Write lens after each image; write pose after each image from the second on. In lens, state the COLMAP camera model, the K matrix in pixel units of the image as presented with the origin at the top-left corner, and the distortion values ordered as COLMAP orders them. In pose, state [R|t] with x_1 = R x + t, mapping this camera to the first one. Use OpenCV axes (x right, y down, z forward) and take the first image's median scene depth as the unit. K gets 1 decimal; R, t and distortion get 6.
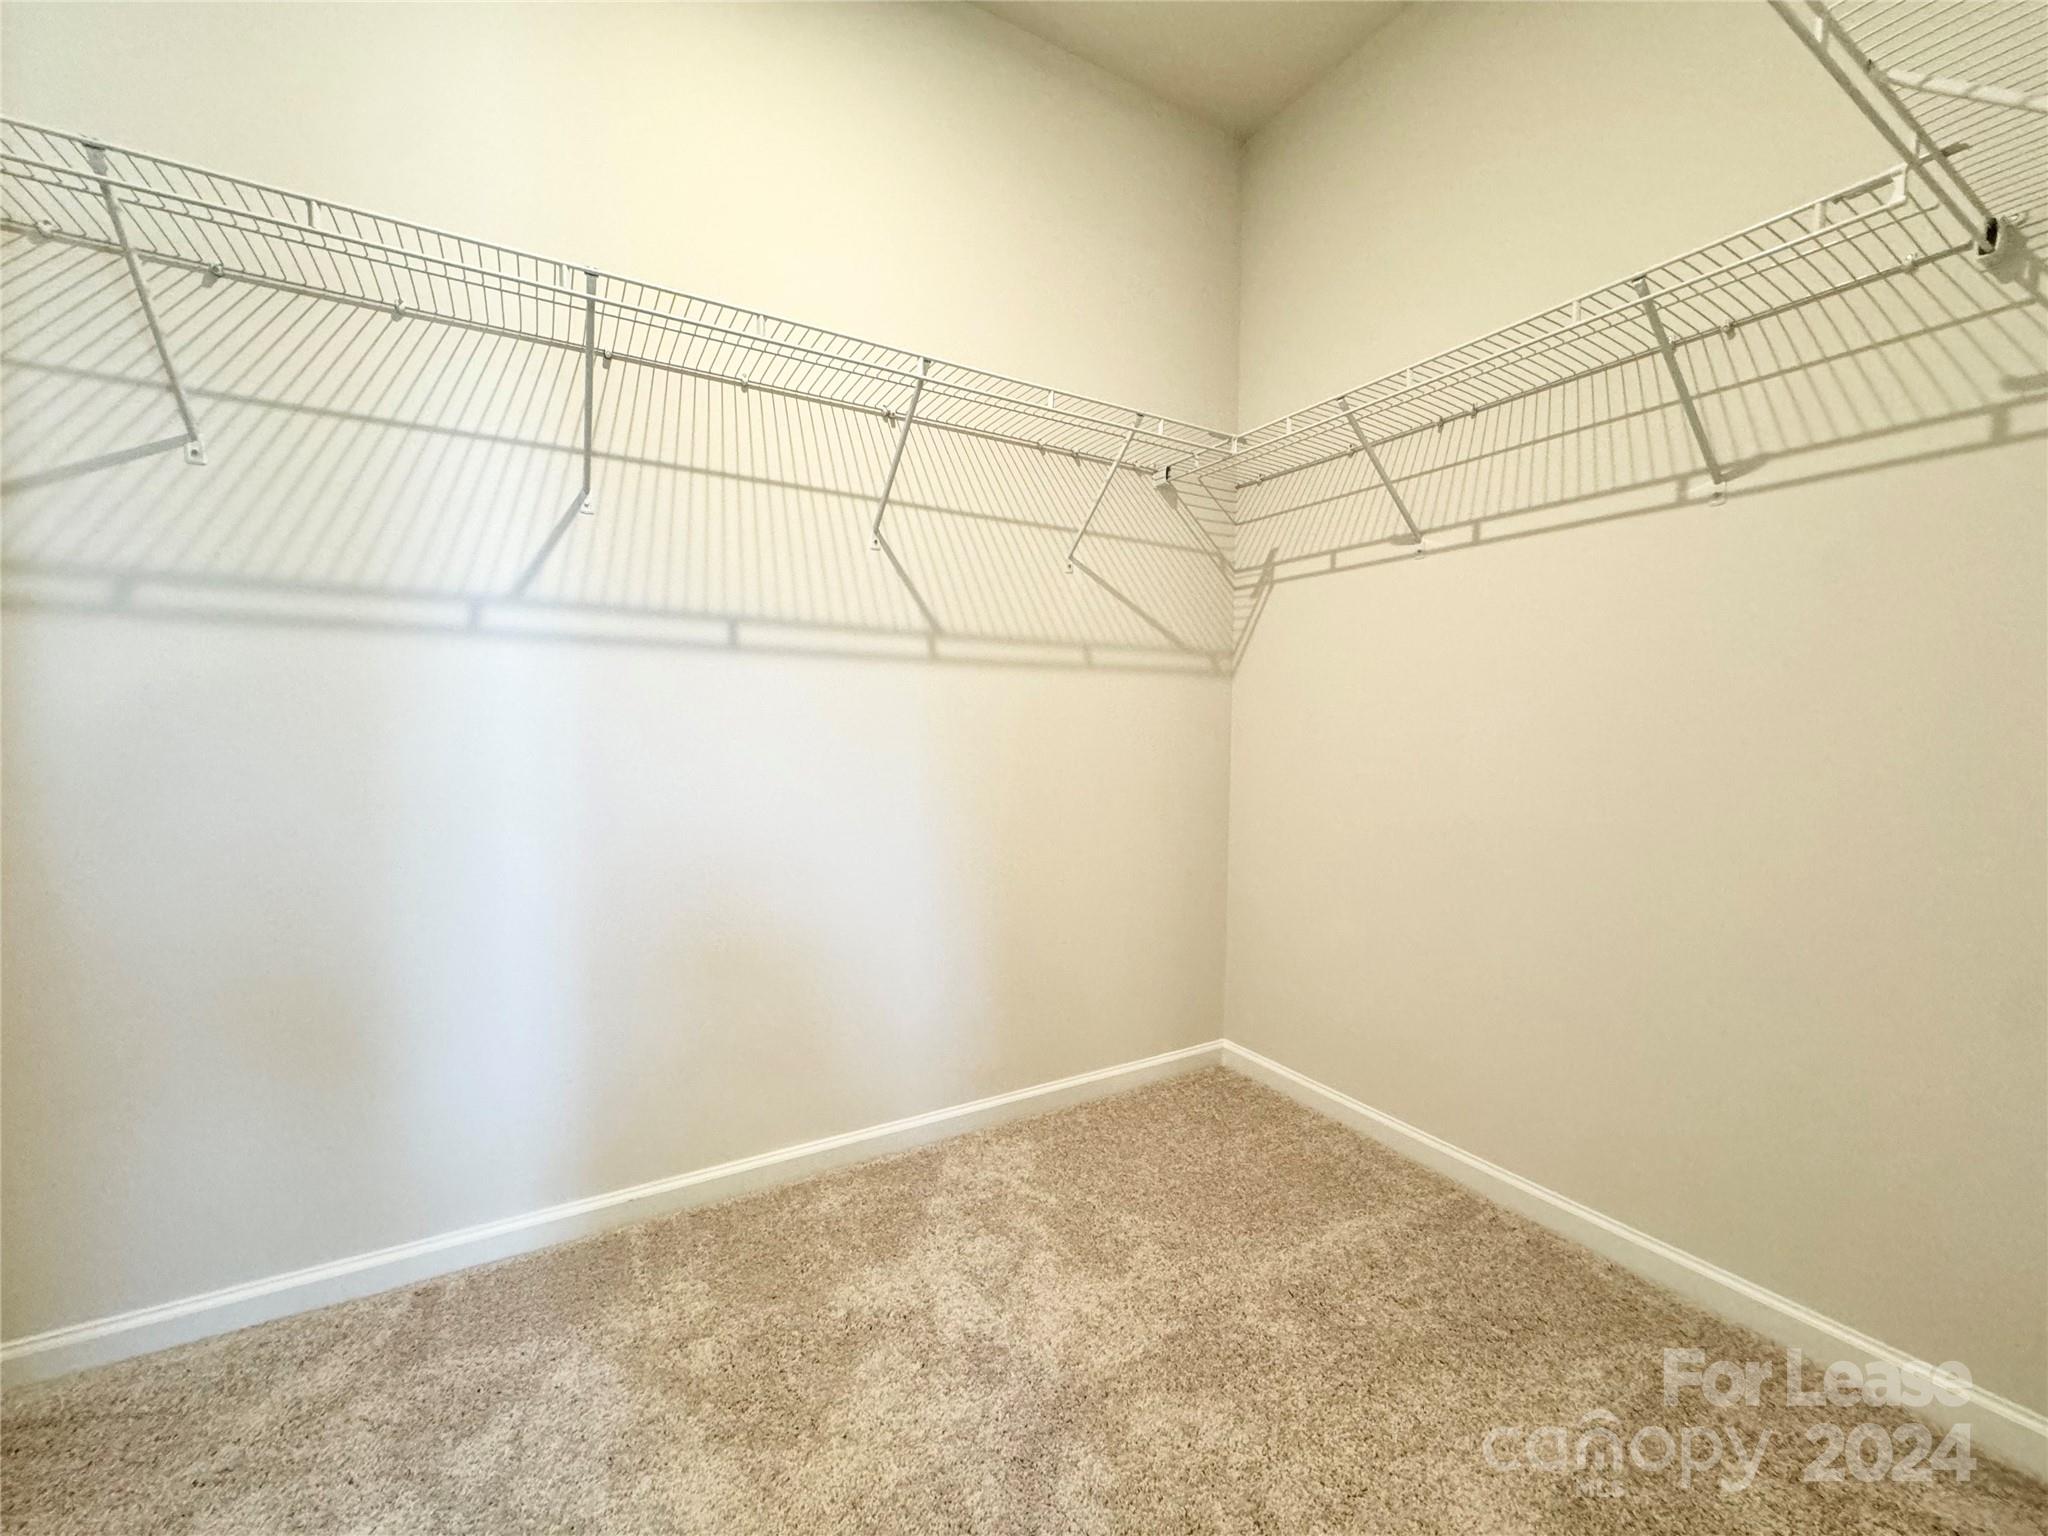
lens RADIAL K [[815.3, 0, 1027.5], [0, 815.3, 770.0], [0, 0, 1]] dist [-0.000214, 0.000508]
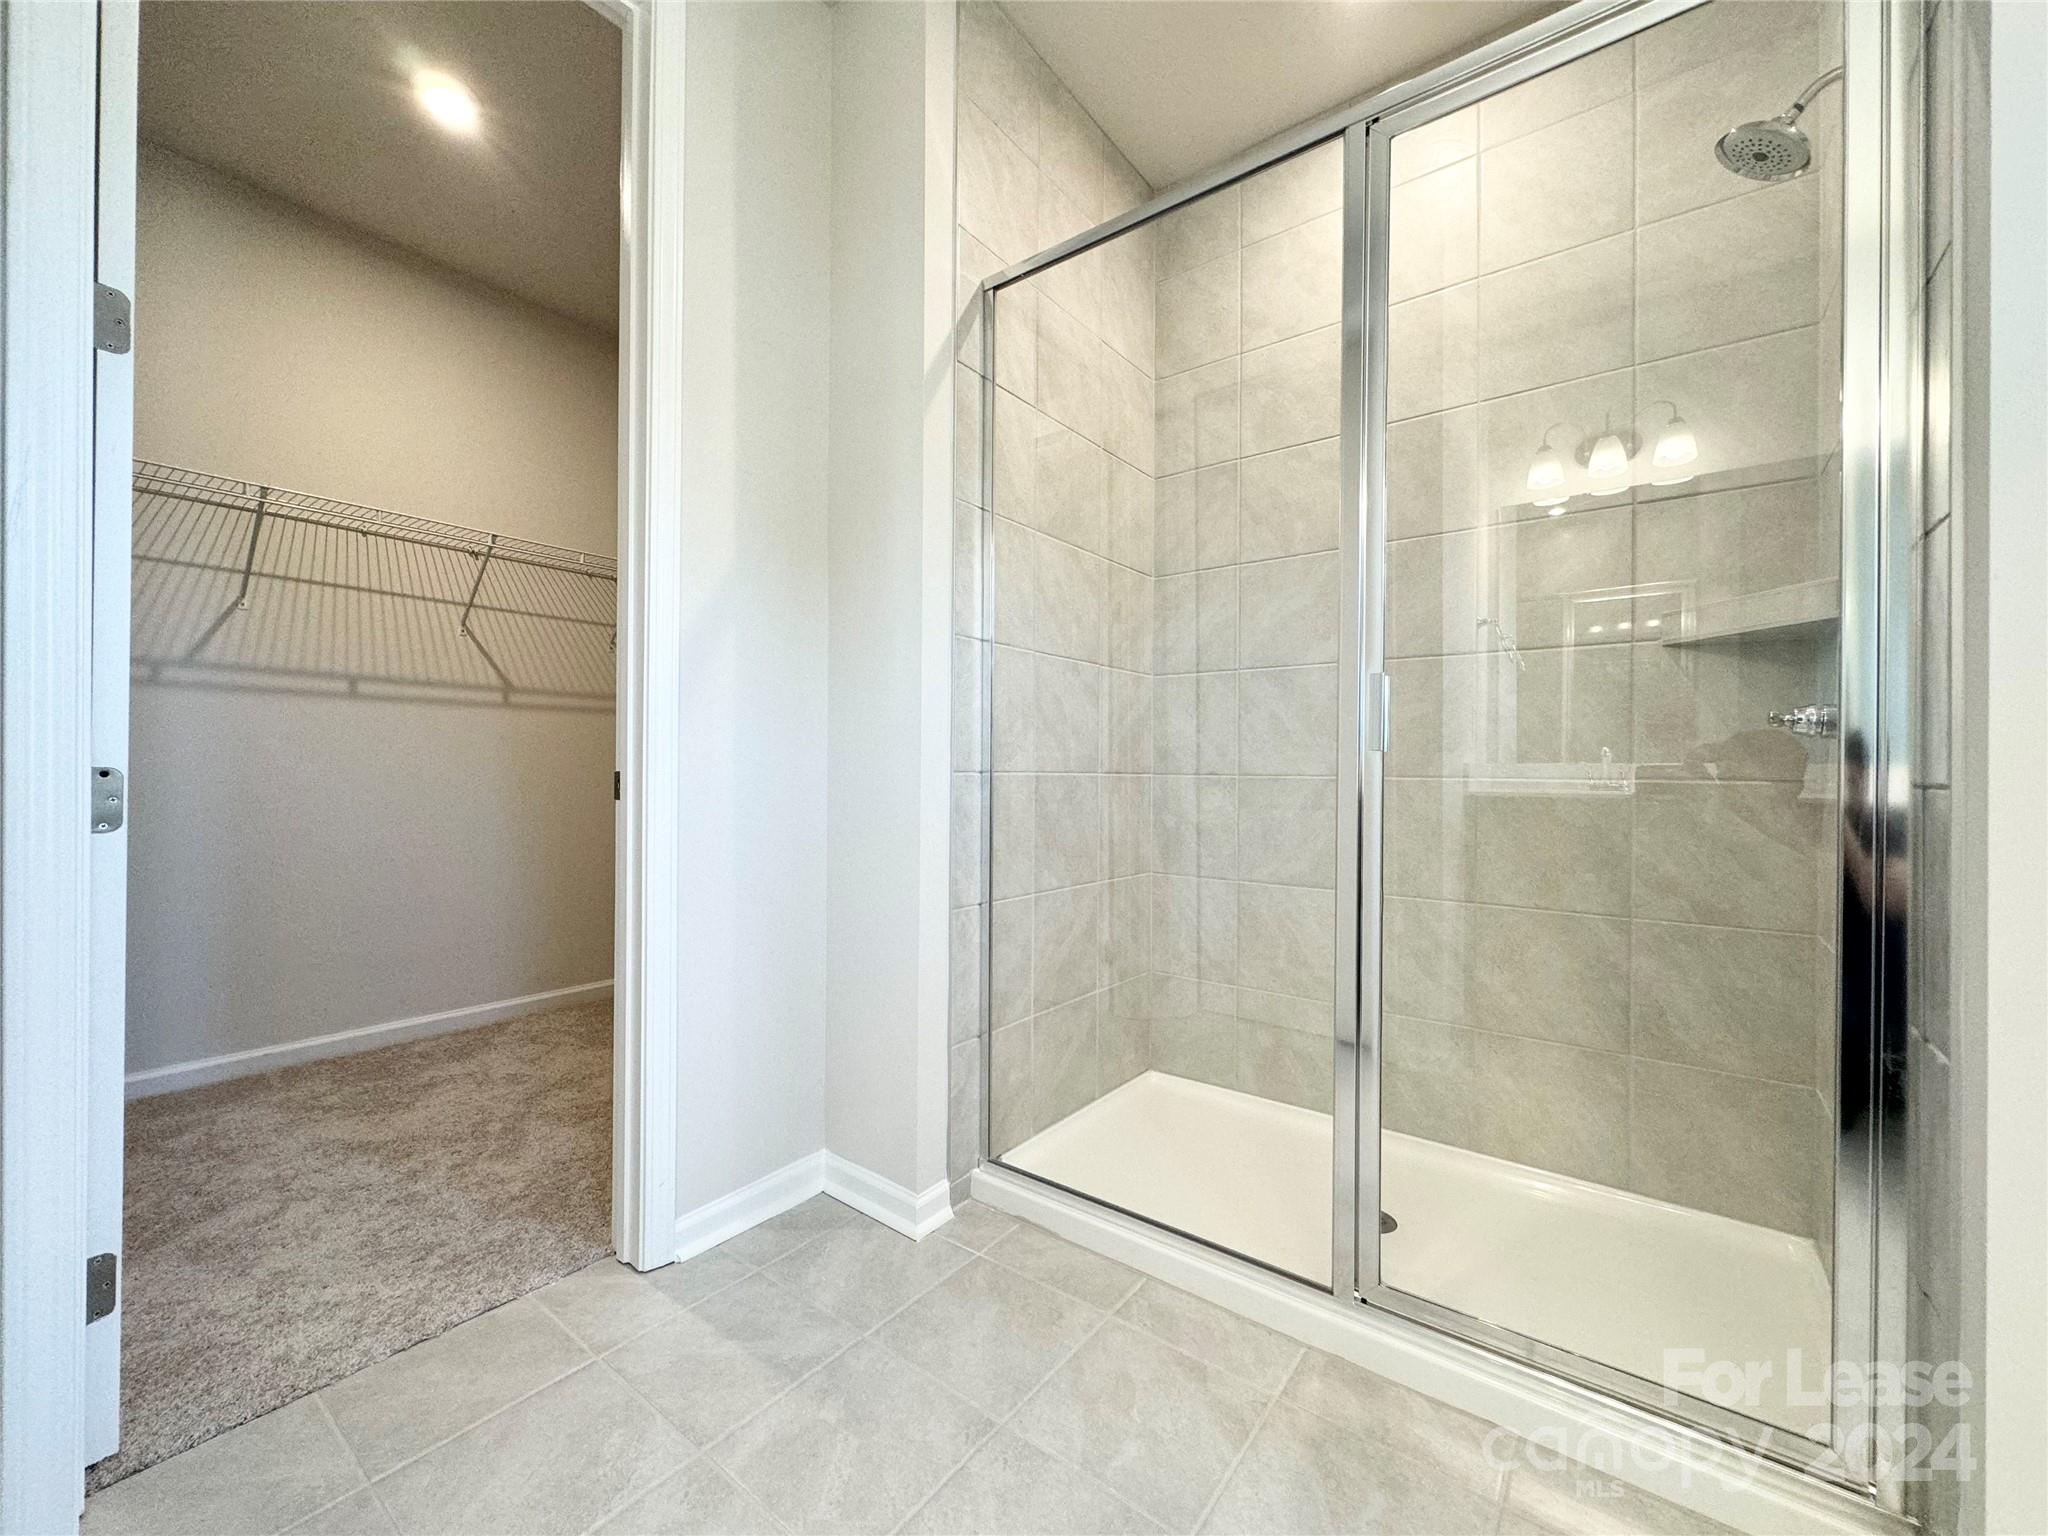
lens RADIAL K [[815.3, 0, 1016.2], [0, 815.3, 767.3], [0, 0, 1]] dist [-0.000214, 0.000508]
pose [[0.930800, -0.005006, 0.365494, 0.249102], [0.026568, 0.998188, -0.053987, 0.104438], [-0.364561, 0.059962, 0.929247, -0.899600]]
